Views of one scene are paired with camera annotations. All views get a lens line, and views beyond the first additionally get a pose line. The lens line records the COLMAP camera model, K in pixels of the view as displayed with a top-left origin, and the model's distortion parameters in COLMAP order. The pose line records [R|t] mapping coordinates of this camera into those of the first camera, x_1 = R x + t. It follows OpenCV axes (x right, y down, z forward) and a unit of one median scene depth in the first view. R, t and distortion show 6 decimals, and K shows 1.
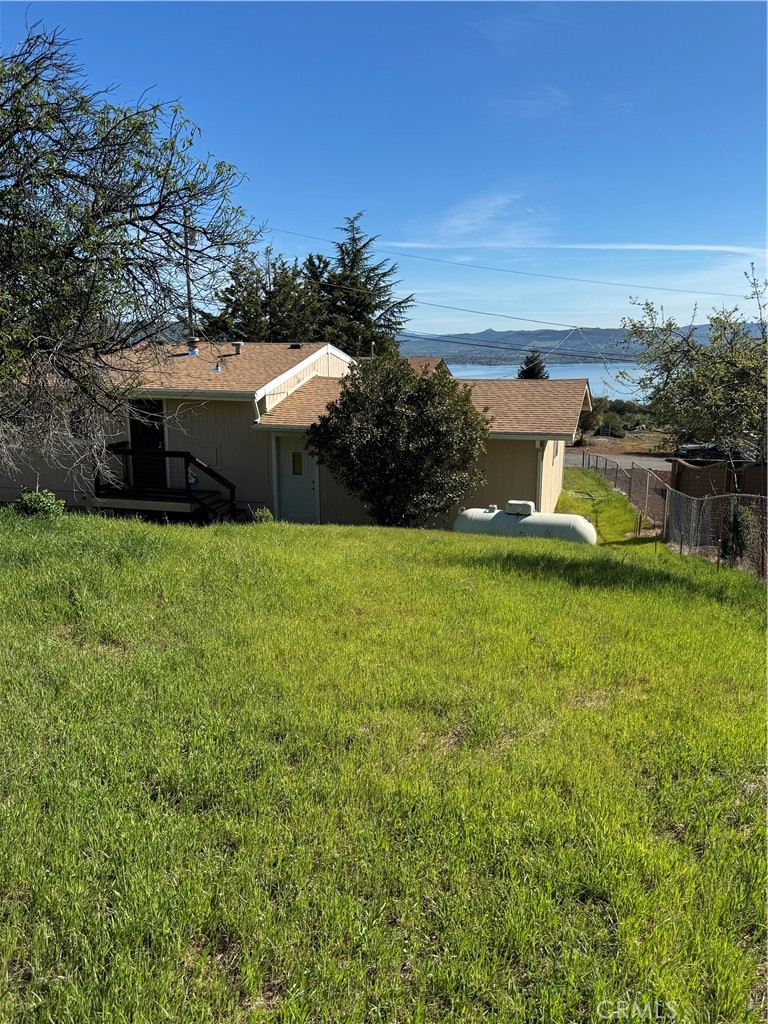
lens RADIAL K [[822.0, 0, 384.0], [0, 822.0, 512.0], [0, 0, 1]] dist [0.145212, -0.235849]
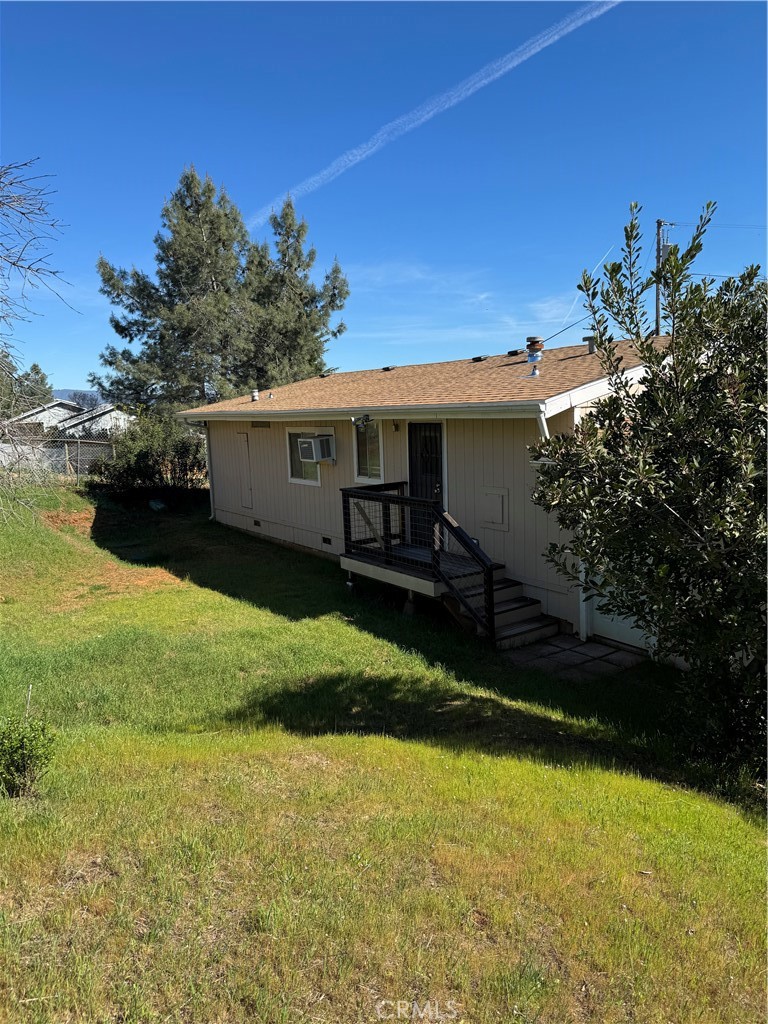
lens RADIAL K [[715.8, 0, 384.0], [0, 715.8, 512.0], [0, 0, 1]] dist [0.001449, 0.000321]
pose [[0.770073, 0.056297, -0.635467, 0.072045], [-0.081862, 0.996584, -0.010913, -0.051571], [0.632682, 0.060425, 0.772051, 0.523352]]
